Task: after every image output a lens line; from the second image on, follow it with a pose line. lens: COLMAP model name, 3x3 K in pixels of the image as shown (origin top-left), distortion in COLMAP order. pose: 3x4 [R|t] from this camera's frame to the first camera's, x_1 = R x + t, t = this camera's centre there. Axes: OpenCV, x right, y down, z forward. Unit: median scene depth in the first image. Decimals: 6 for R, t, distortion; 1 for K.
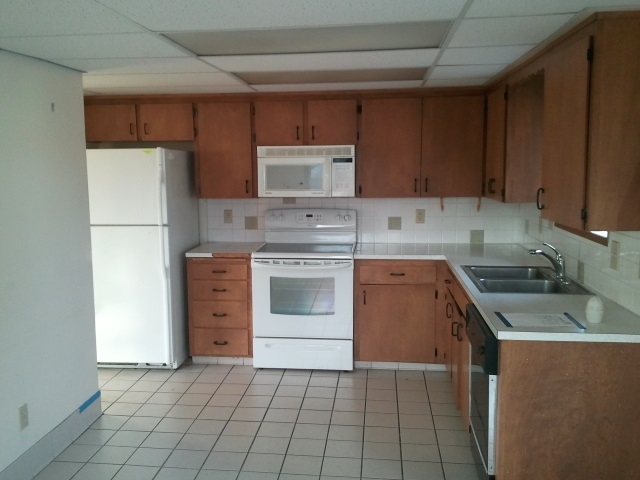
lens RADIAL K [[632.2, 0, 320.0], [0, 632.2, 240.0], [0, 0, 1]] dist [0.150294, -0.196816]
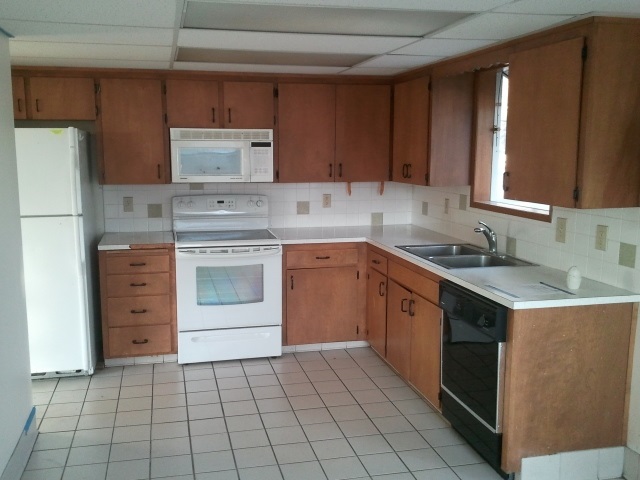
lens RADIAL K [[632.2, 0, 320.0], [0, 632.2, 240.0], [0, 0, 1]] dist [0.150294, -0.196816]
pose [[0.942687, -0.039364, 0.331348, -0.215567], [0.031864, 0.999099, 0.028039, -0.002918], [-0.332153, -0.015874, 0.943092, 0.040951]]
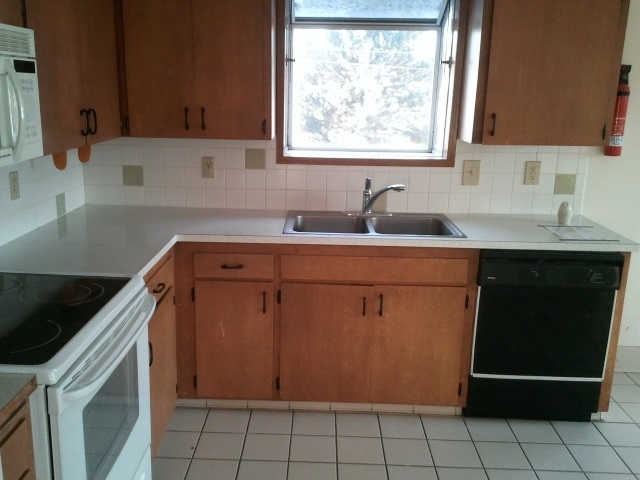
lens RADIAL K [[632.2, 0, 320.0], [0, 632.2, 240.0], [0, 0, 1]] dist [0.150294, -0.196816]
pose [[-0.089513, -0.230967, 0.968835, -0.407560], [0.102329, 0.965460, 0.239616, -0.102288], [-0.990715, 0.120589, -0.062786, 0.879672]]
